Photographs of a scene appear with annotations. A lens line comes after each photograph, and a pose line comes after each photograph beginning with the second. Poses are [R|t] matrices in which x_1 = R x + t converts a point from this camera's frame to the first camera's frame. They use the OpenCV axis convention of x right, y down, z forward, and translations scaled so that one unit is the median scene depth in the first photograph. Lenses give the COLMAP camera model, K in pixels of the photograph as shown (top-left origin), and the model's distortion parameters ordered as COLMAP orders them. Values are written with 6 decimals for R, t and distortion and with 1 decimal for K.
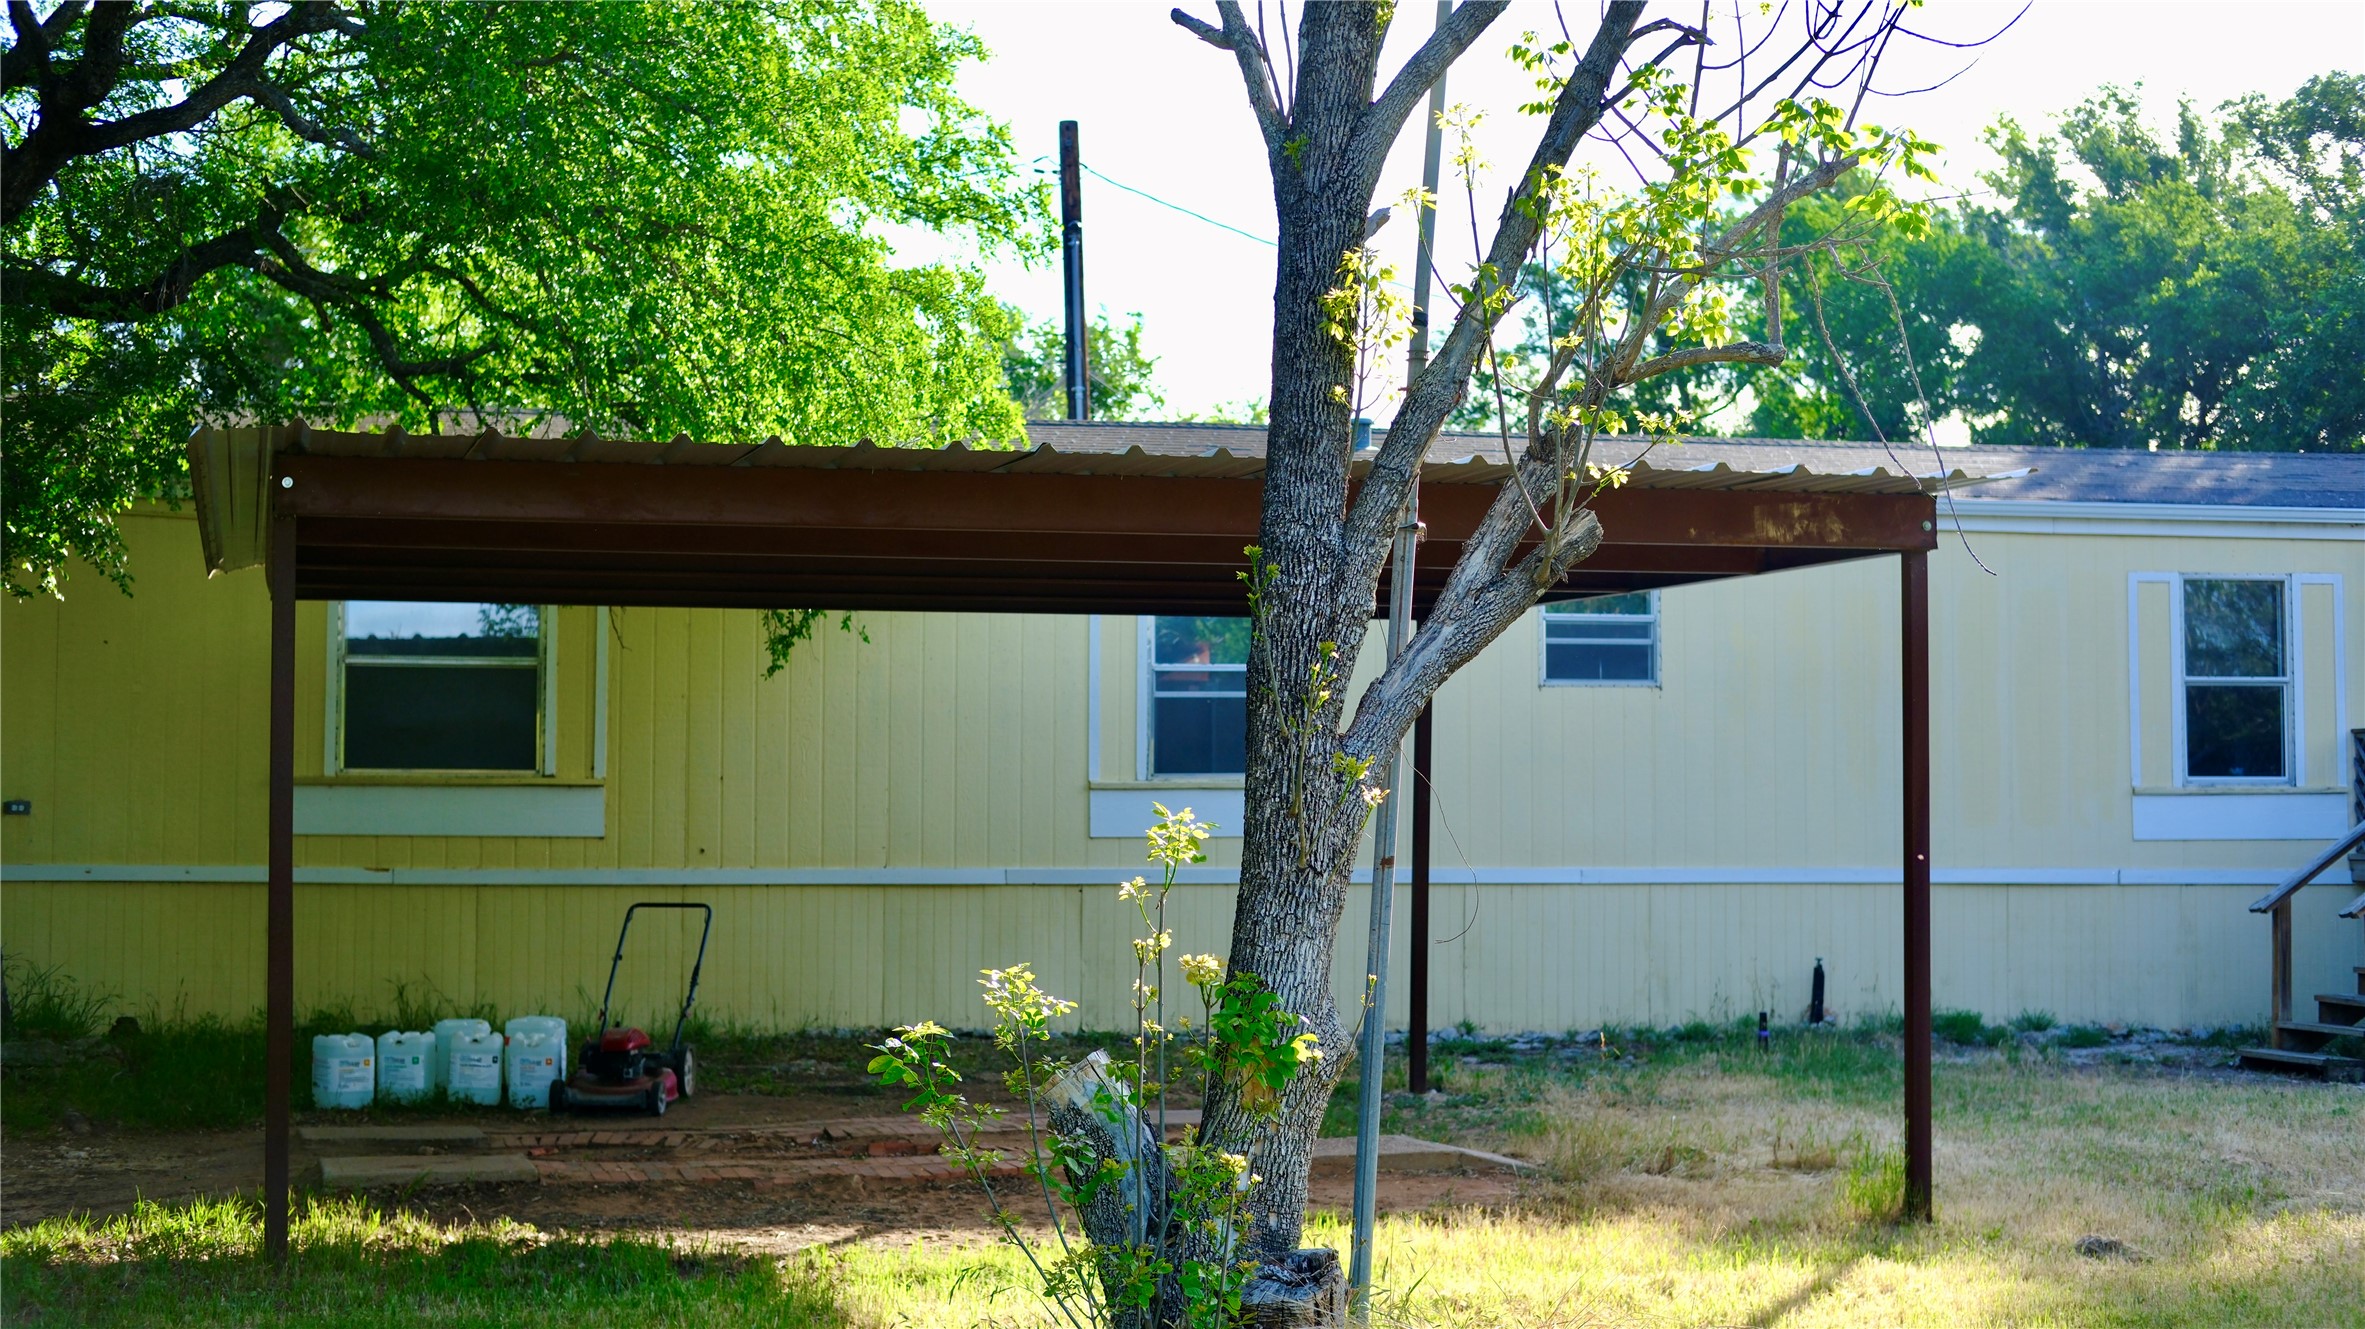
lens RADIAL K [[3553.1, 0, 1182.5], [0, 3553.1, 664.5], [0, 0, 1]] dist [-0.076795, 0.484463]
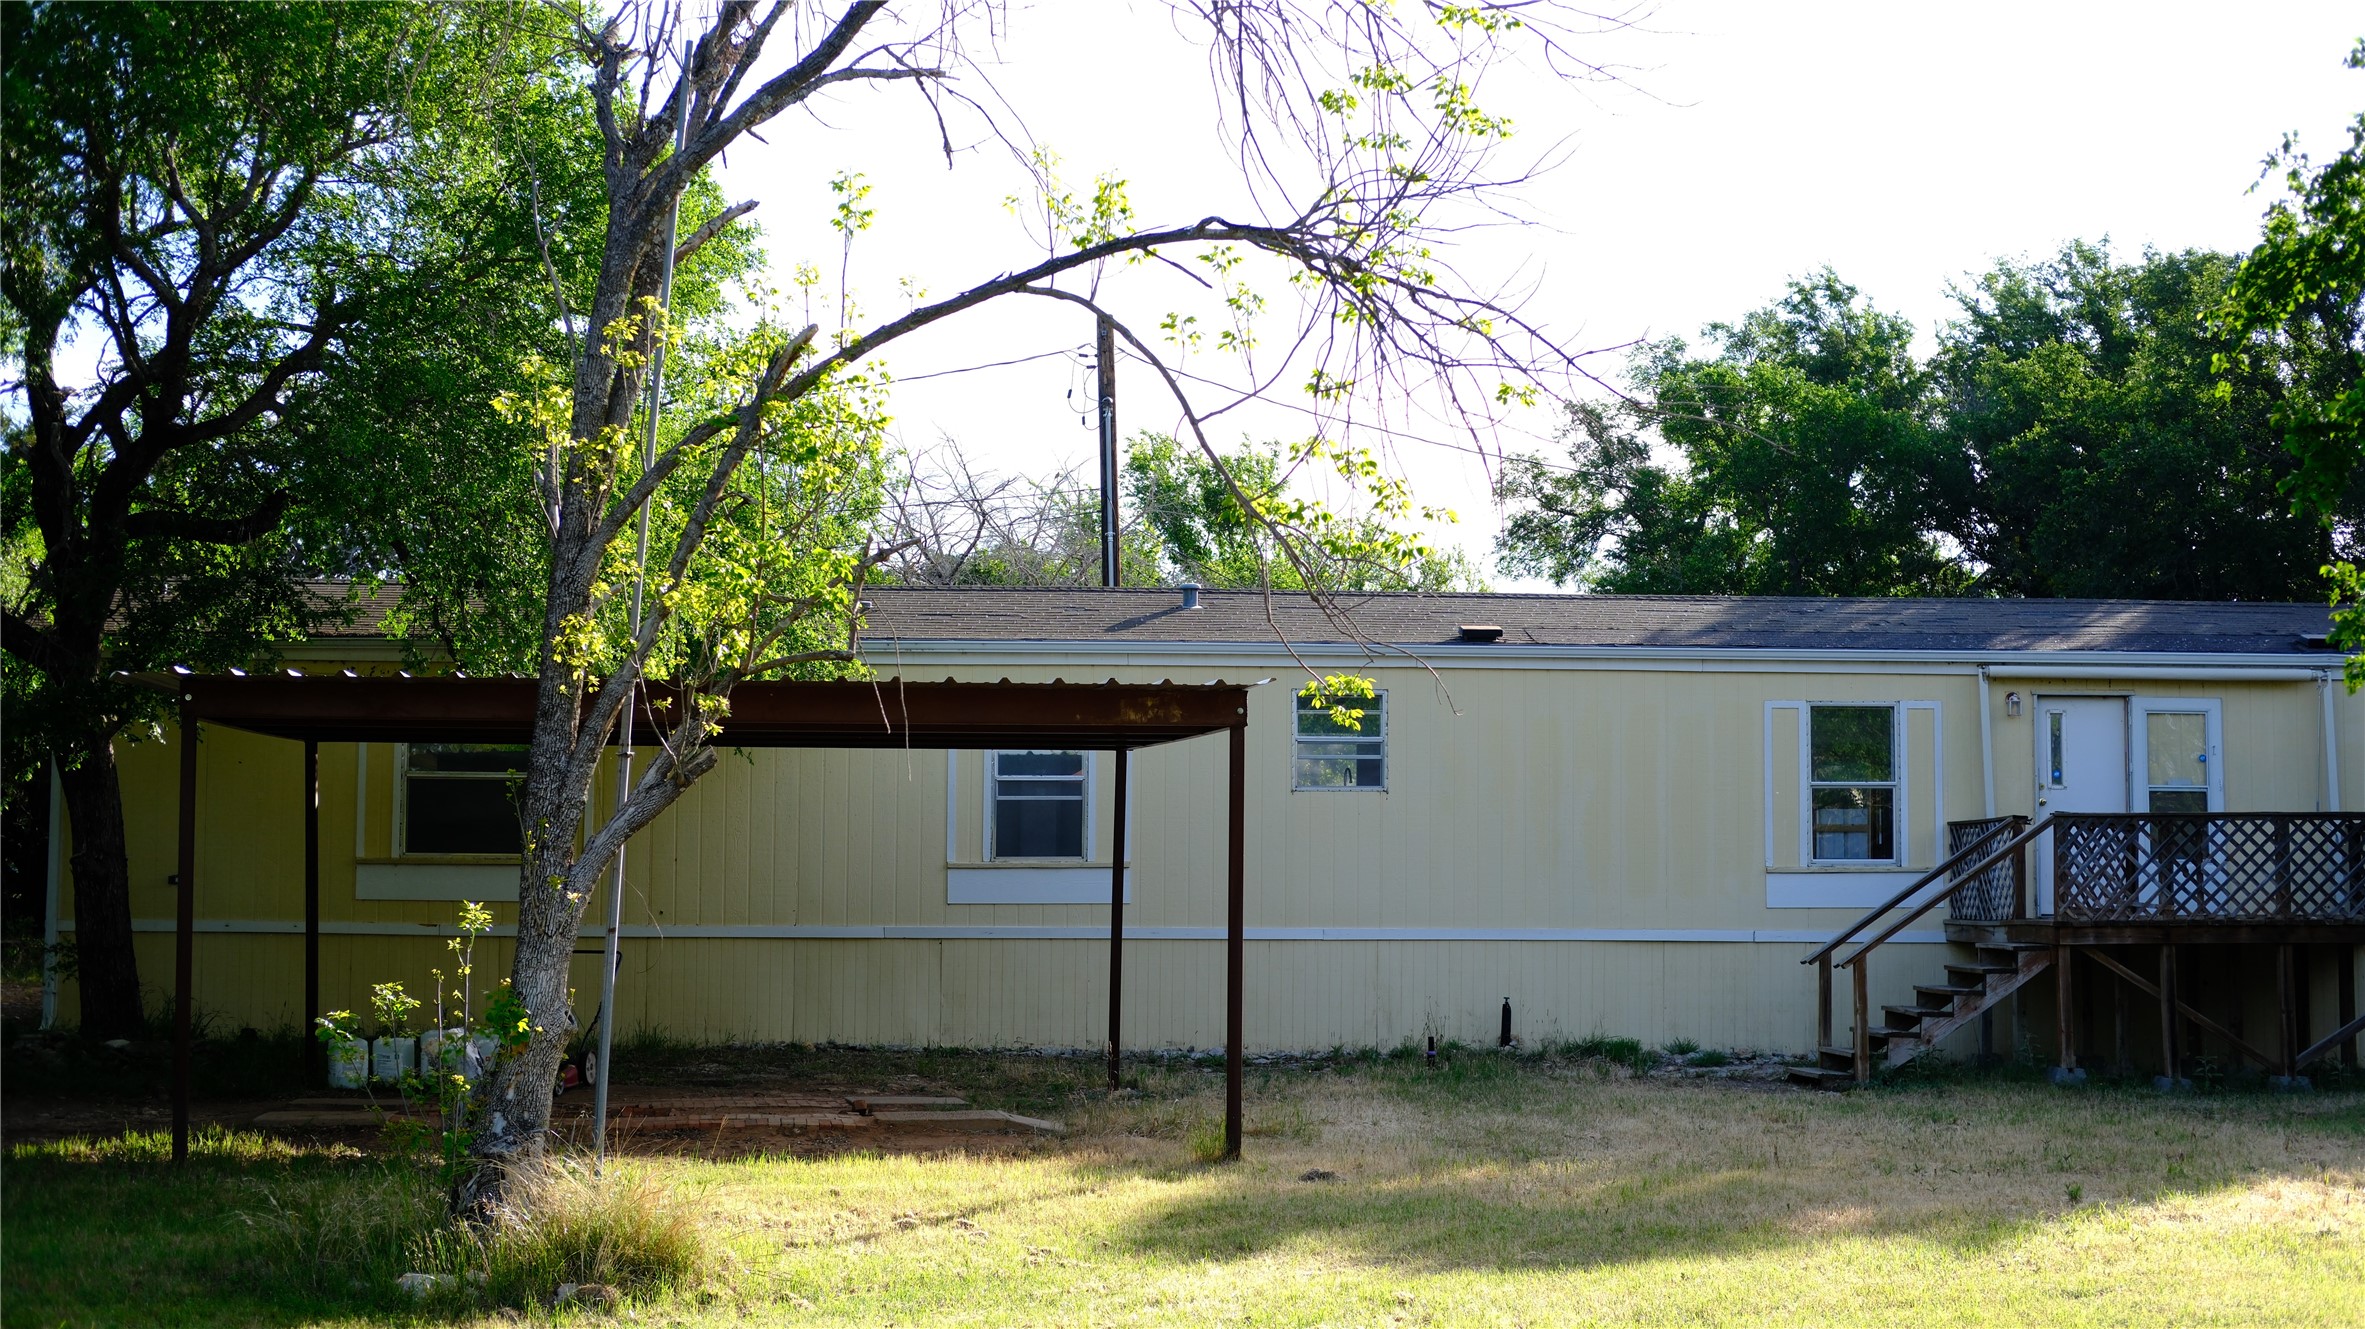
lens RADIAL K [[3540.1, 0, 1171.4], [0, 3540.1, 665.2], [0, 0, 1]] dist [-0.074204, 0.372780]
pose [[0.991357, -0.004962, -0.131098, 0.297102], [0.003151, 0.999897, -0.014015, -0.029095], [0.131154, 0.013480, 0.991270, -0.412940]]
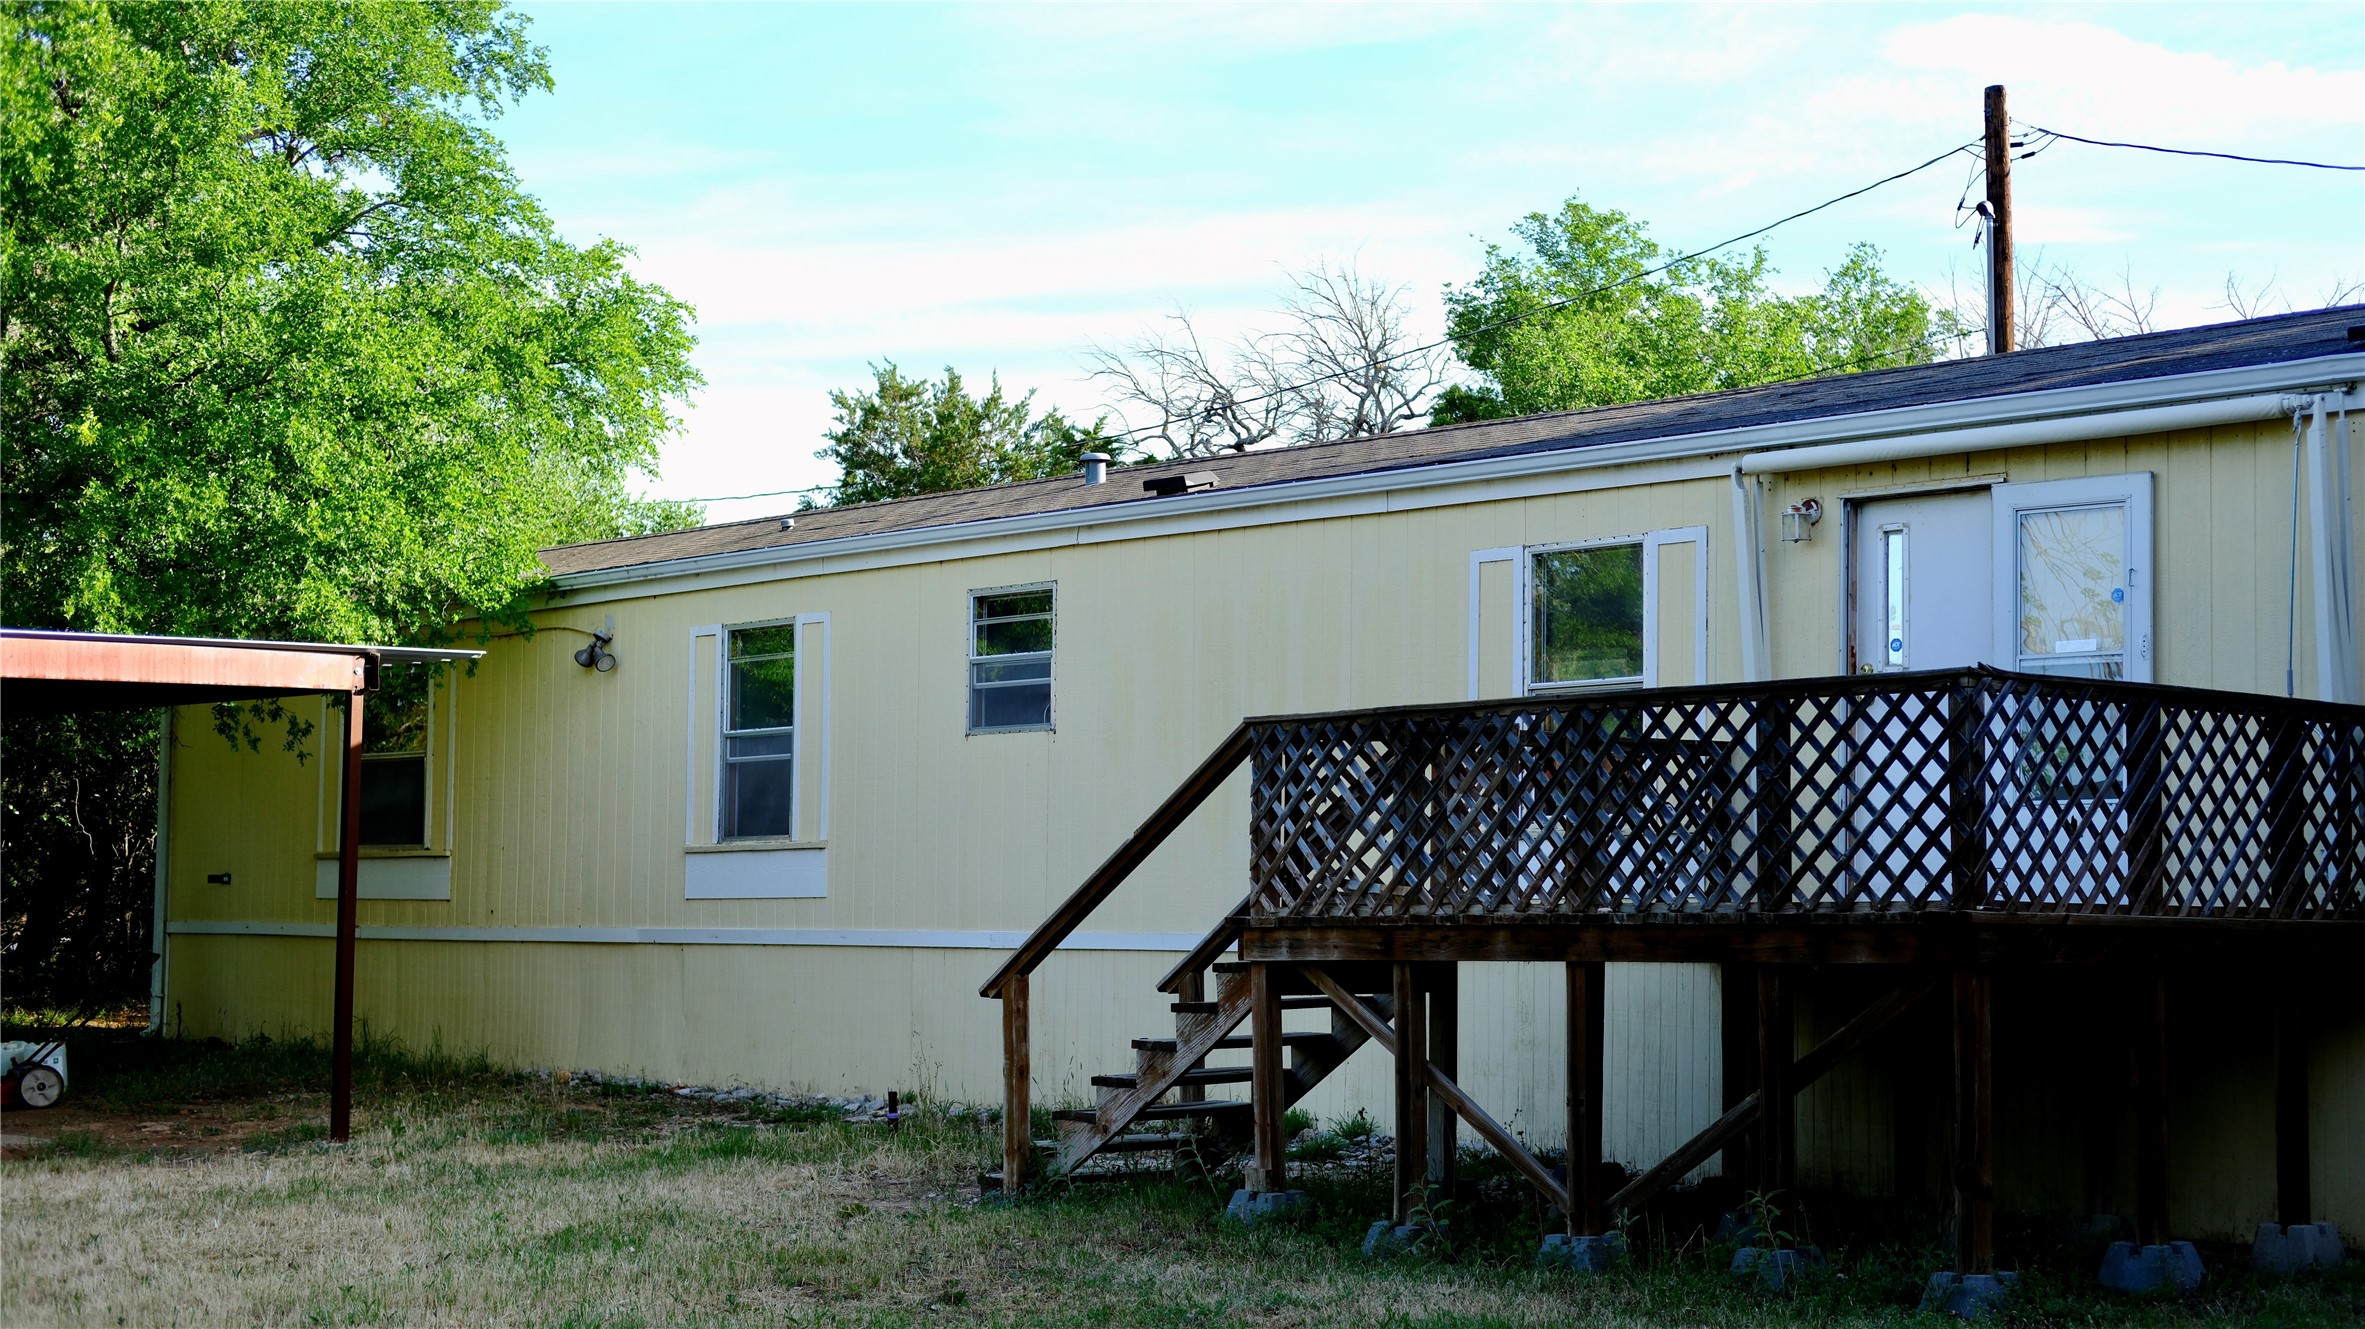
lens RADIAL K [[3481.4, 0, 1348.9], [0, 3481.4, 664.5], [0, 0, 1]] dist [-0.116069, 0.014296]
pose [[0.556010, -0.059927, -0.829012, 1.176162], [0.041131, 0.998159, -0.044567, 0.041441], [0.830157, -0.009319, 0.557452, 0.748802]]
